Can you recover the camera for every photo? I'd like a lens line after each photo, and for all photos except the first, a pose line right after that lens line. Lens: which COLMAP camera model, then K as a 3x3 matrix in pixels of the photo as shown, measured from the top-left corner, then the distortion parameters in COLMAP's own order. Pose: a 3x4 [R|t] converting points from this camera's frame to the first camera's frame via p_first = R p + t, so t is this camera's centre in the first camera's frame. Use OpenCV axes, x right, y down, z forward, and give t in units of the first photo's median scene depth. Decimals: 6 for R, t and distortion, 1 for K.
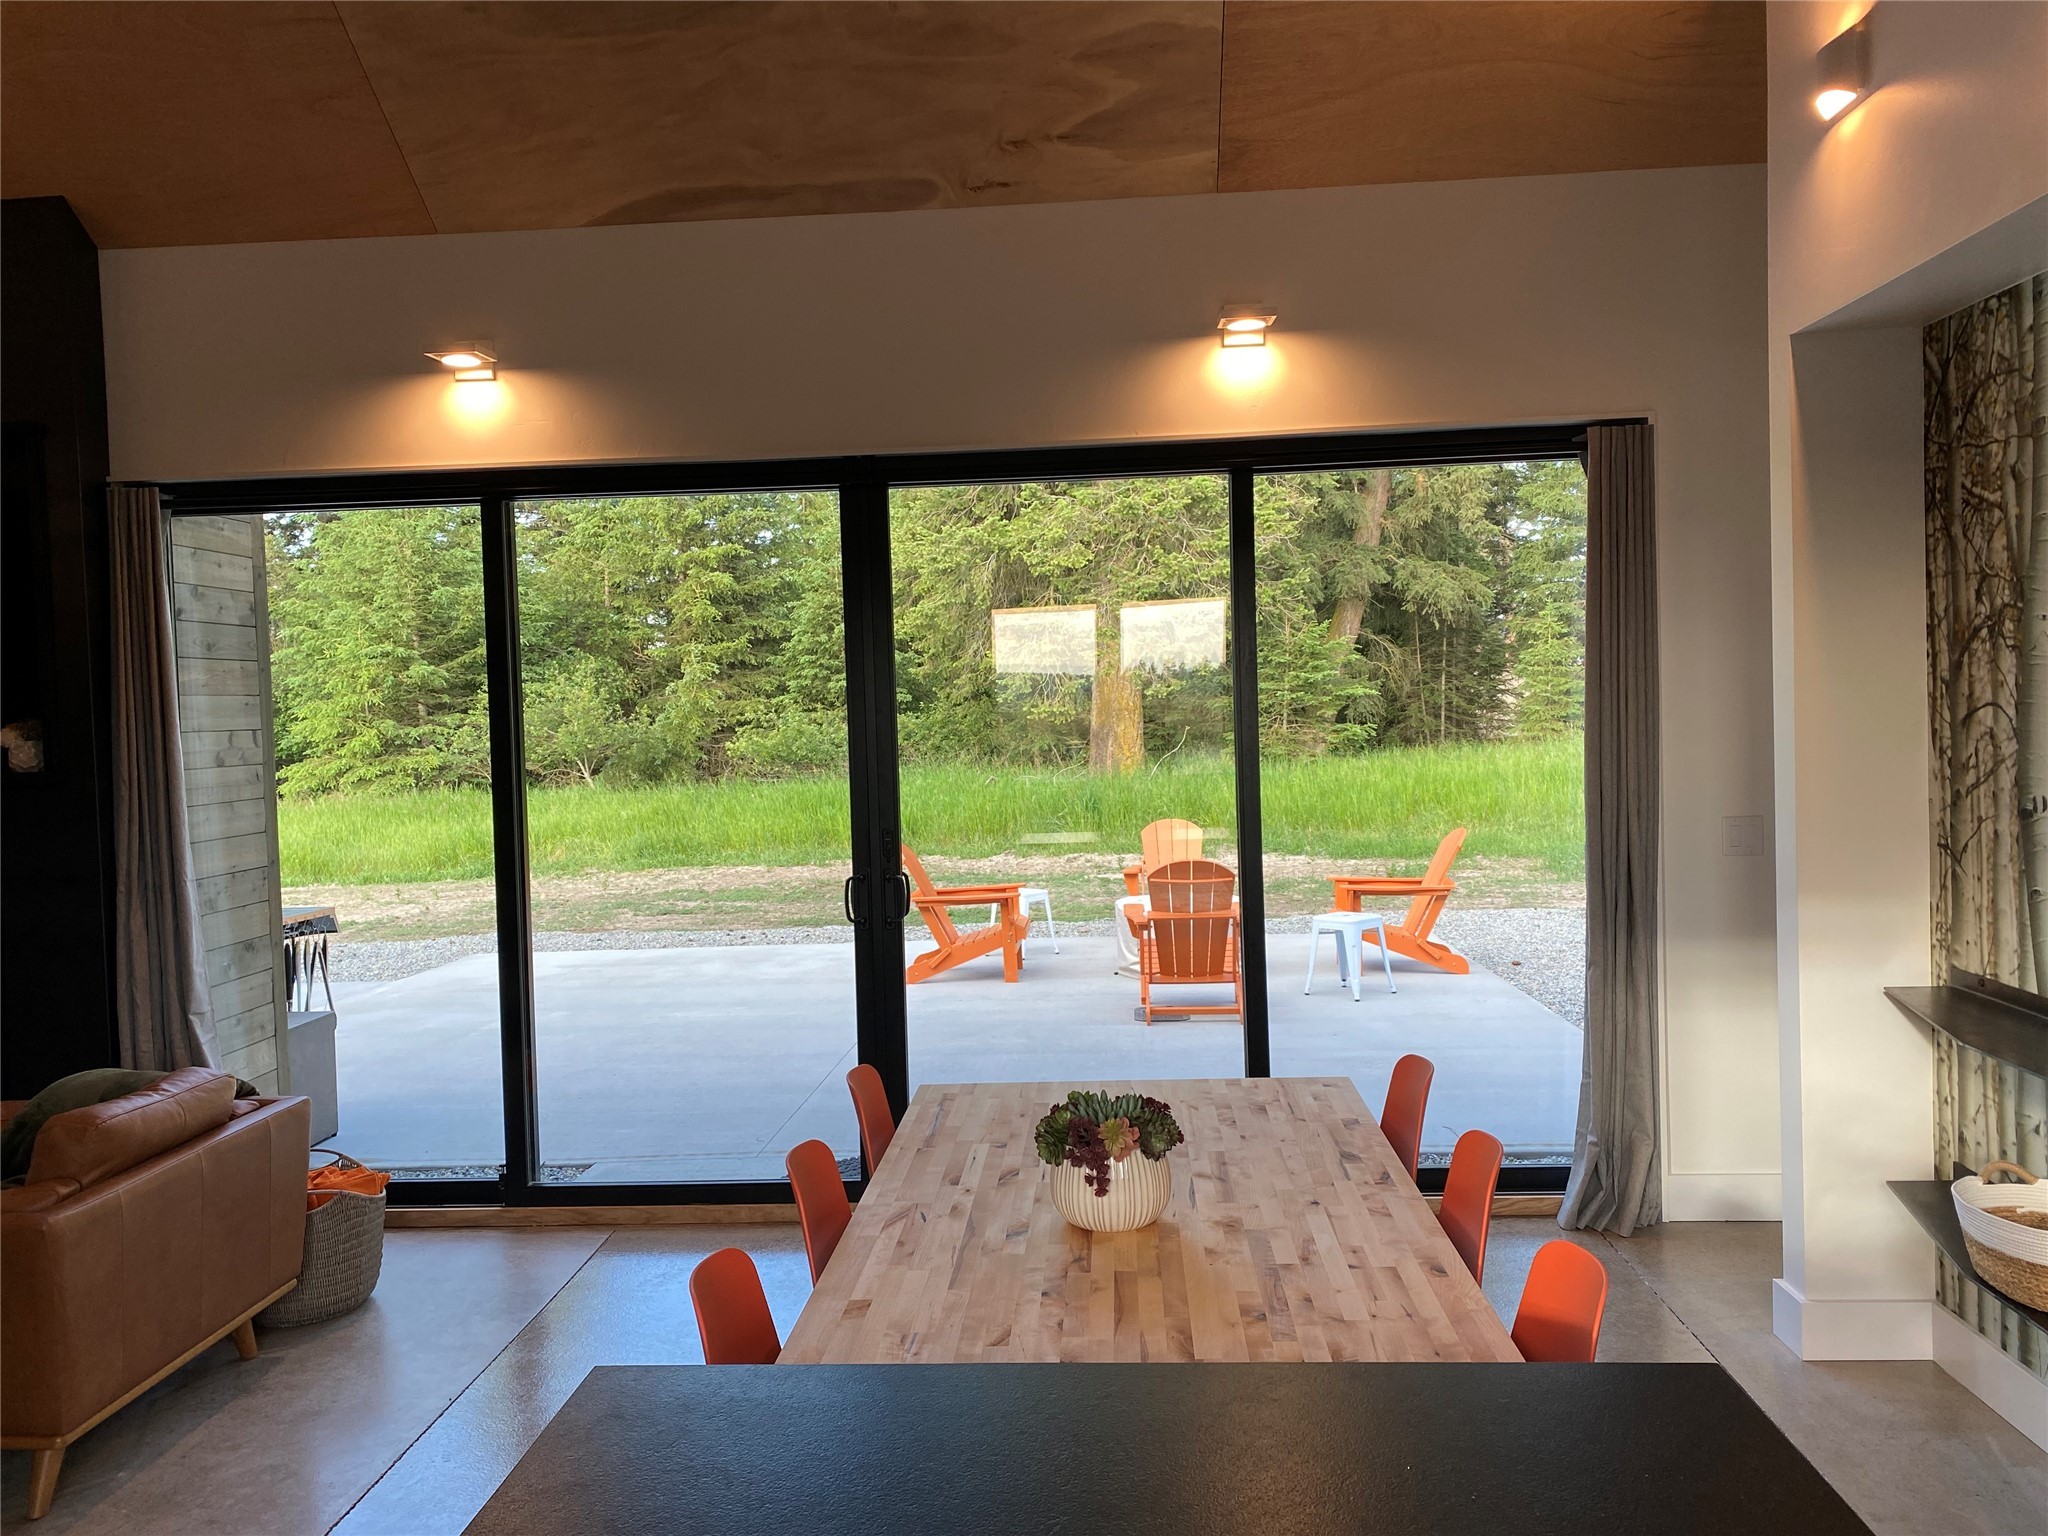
lens RADIAL K [[1557.8, 0, 1017.8], [0, 1557.8, 749.1], [0, 0, 1]] dist [0.023506, -0.025558]
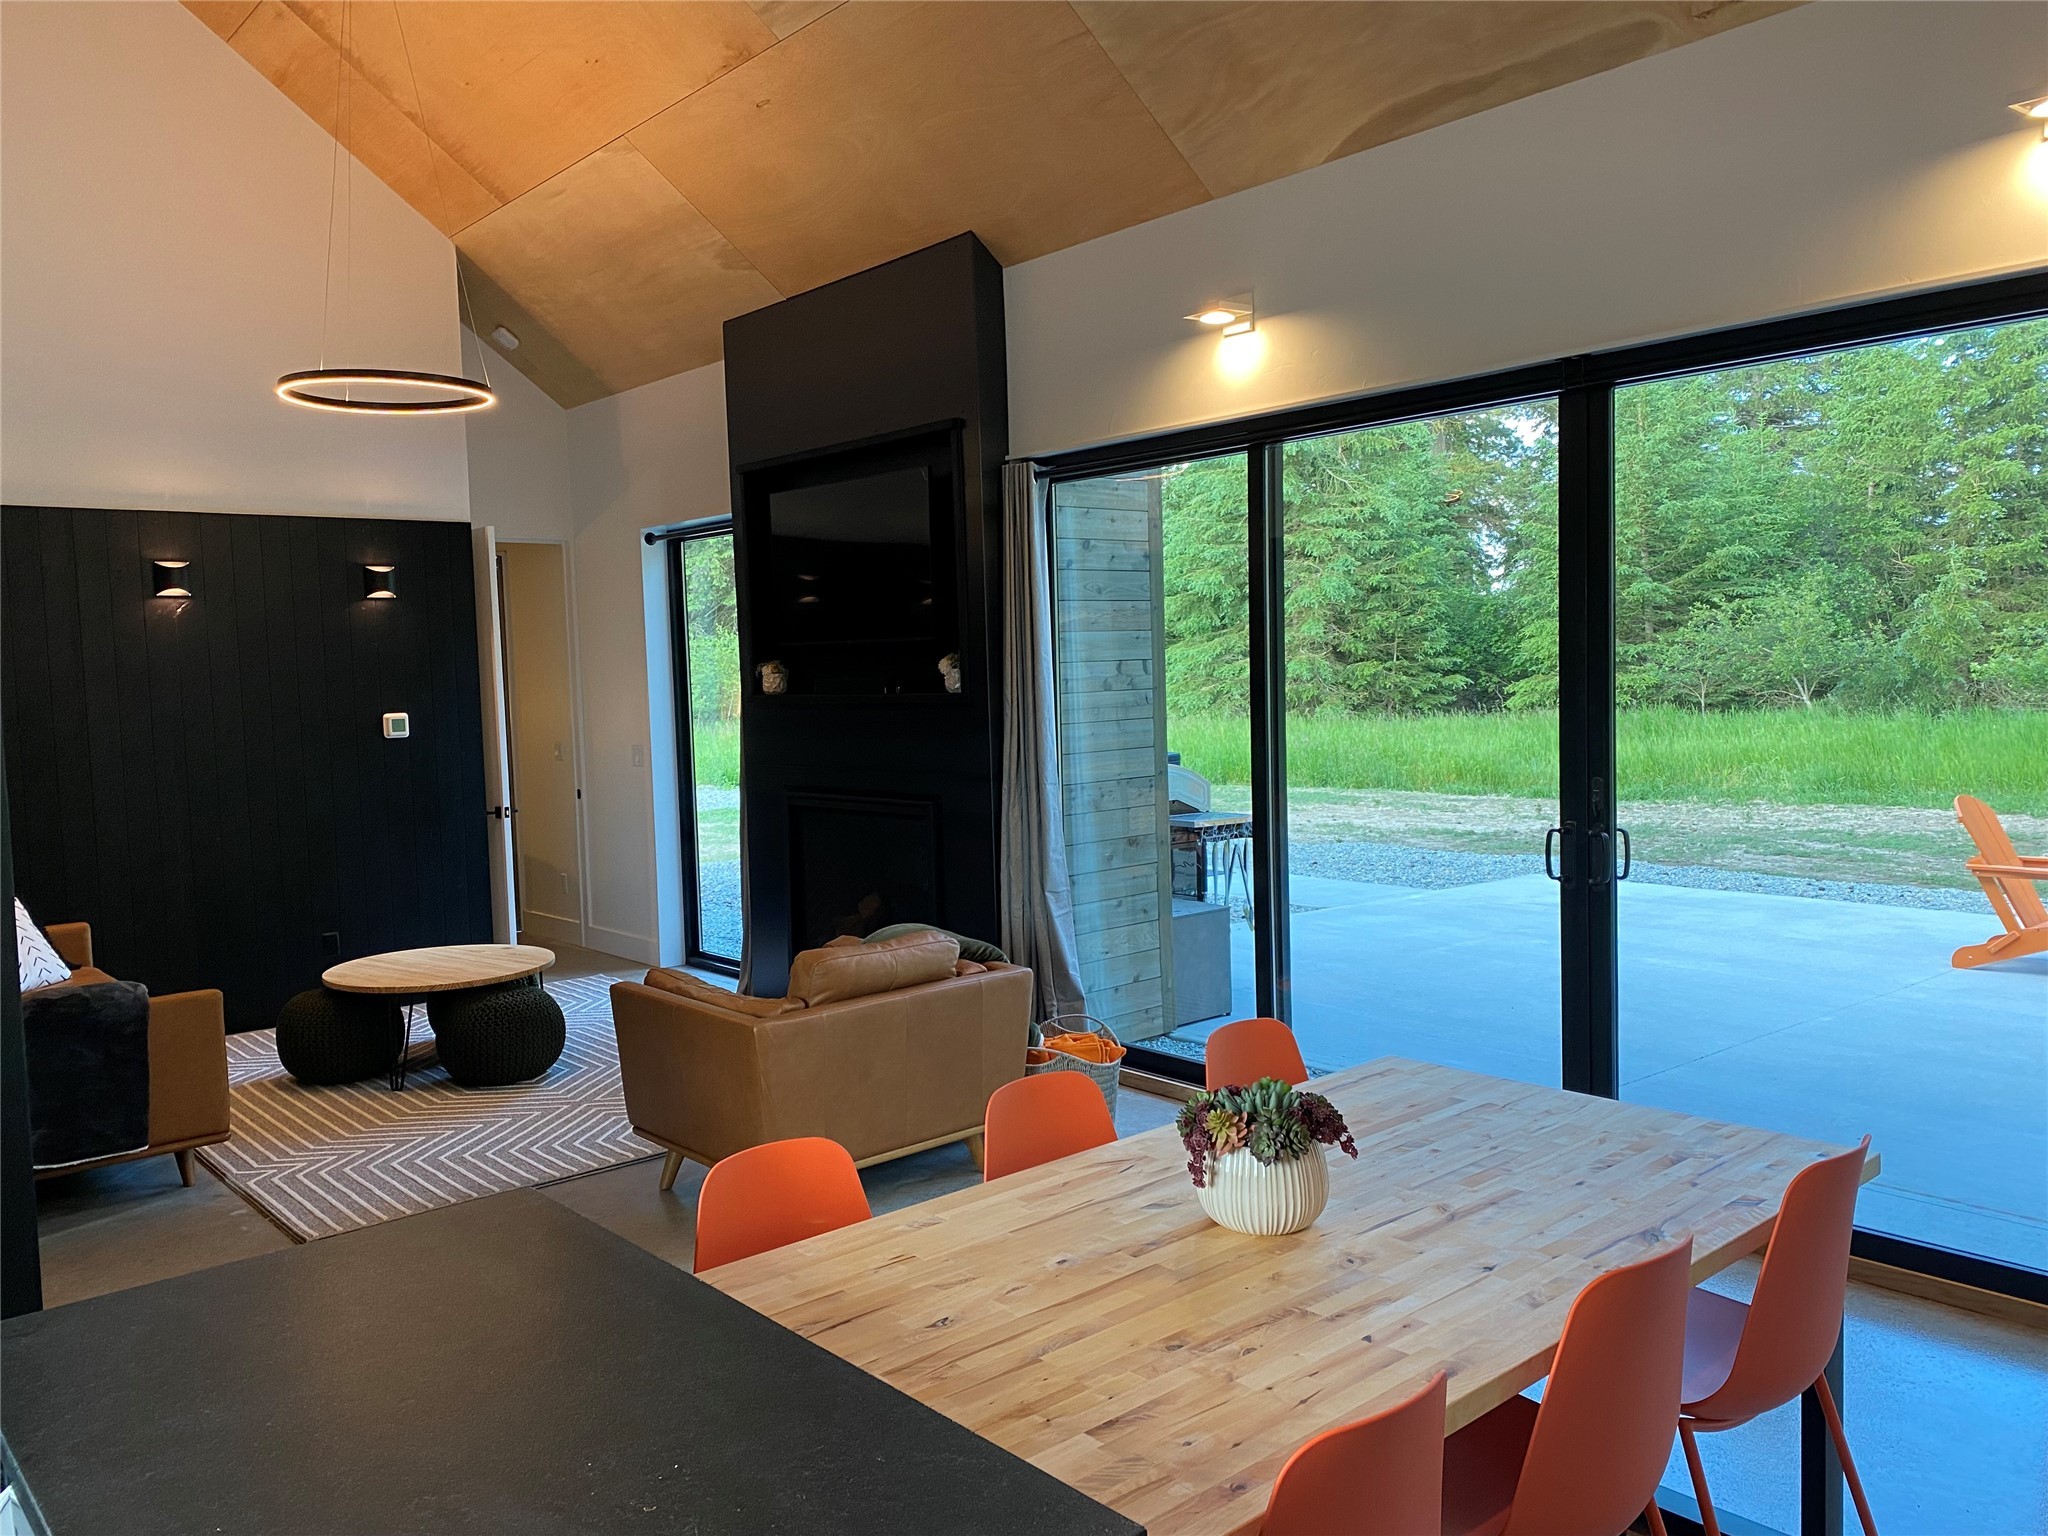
lens RADIAL K [[1557.8, 0, 1037.2], [0, 1557.8, 764.5], [0, 0, 1]] dist [0.023506, -0.025558]
pose [[0.696735, 0.057006, -0.715060, 0.329270], [-0.010141, 0.997520, 0.069643, -0.015902], [0.717257, -0.041272, 0.695585, 0.148326]]
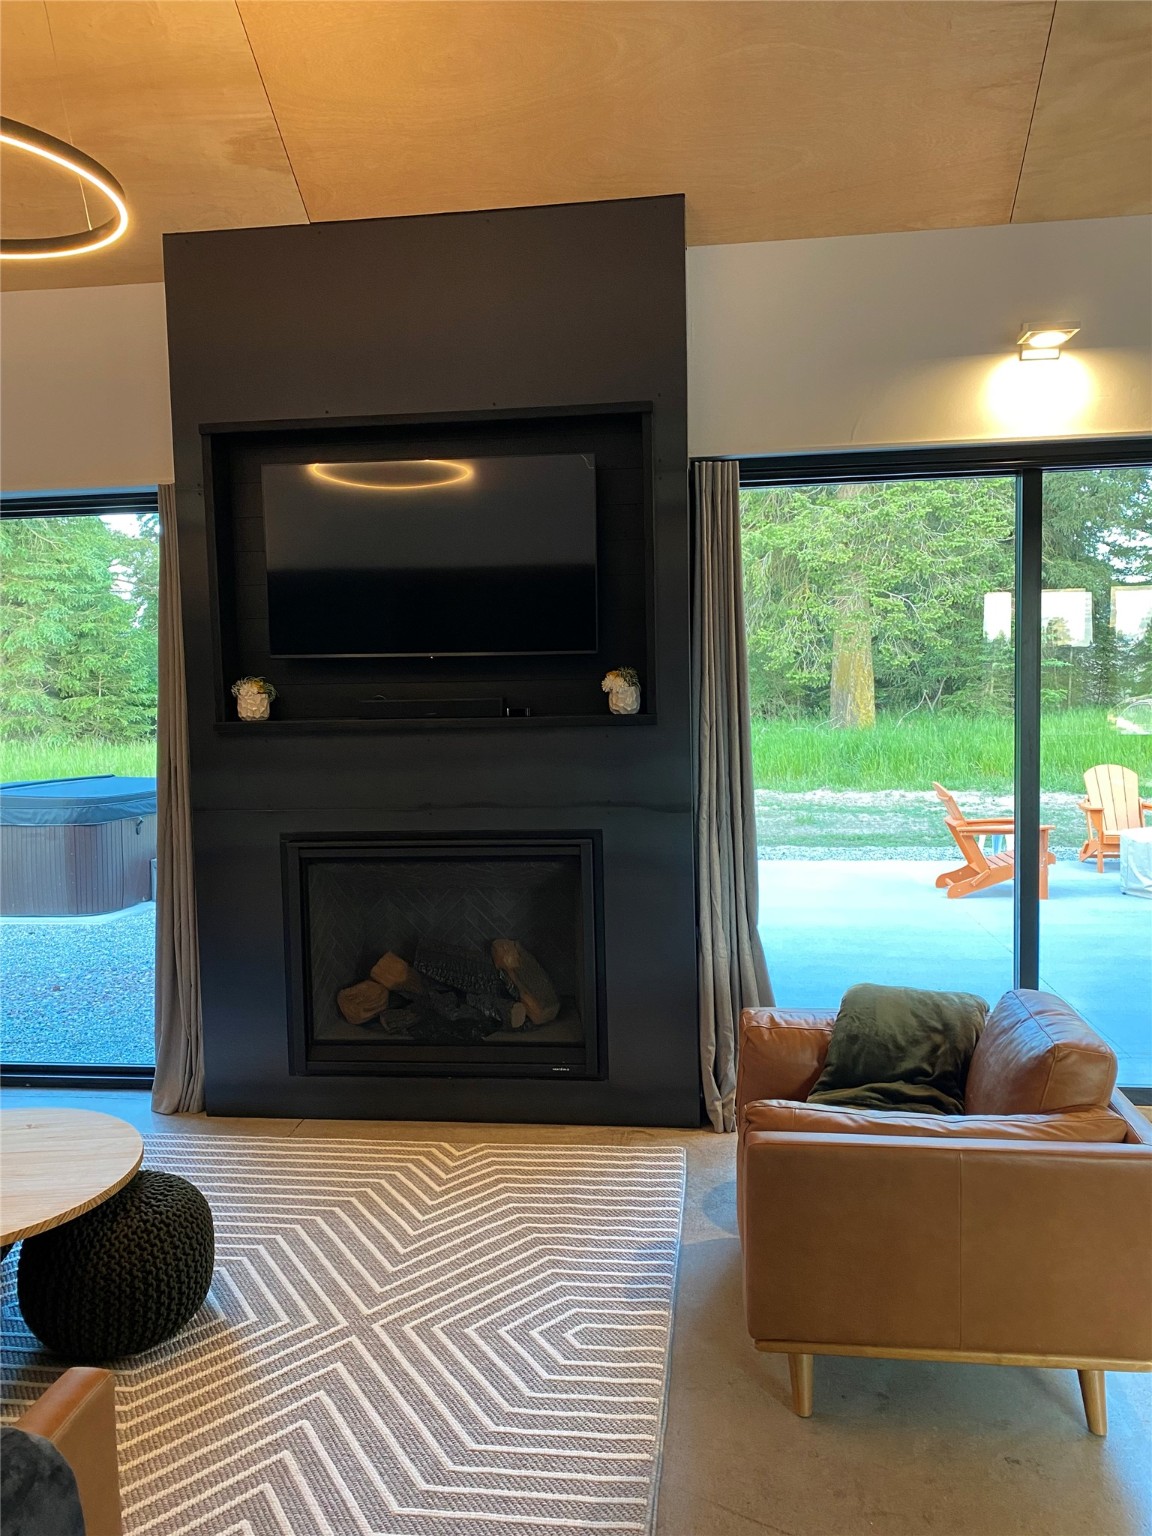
lens RADIAL K [[1168.3, 0, 546.3], [0, 1168.3, 767.1], [0, 0, 1]] dist [0.023506, -0.025558]
pose [[0.996870, 0.016110, -0.077398, -0.610124], [-0.012079, 0.998560, 0.052273, 0.009482], [0.078129, -0.051175, 0.995629, 0.140413]]
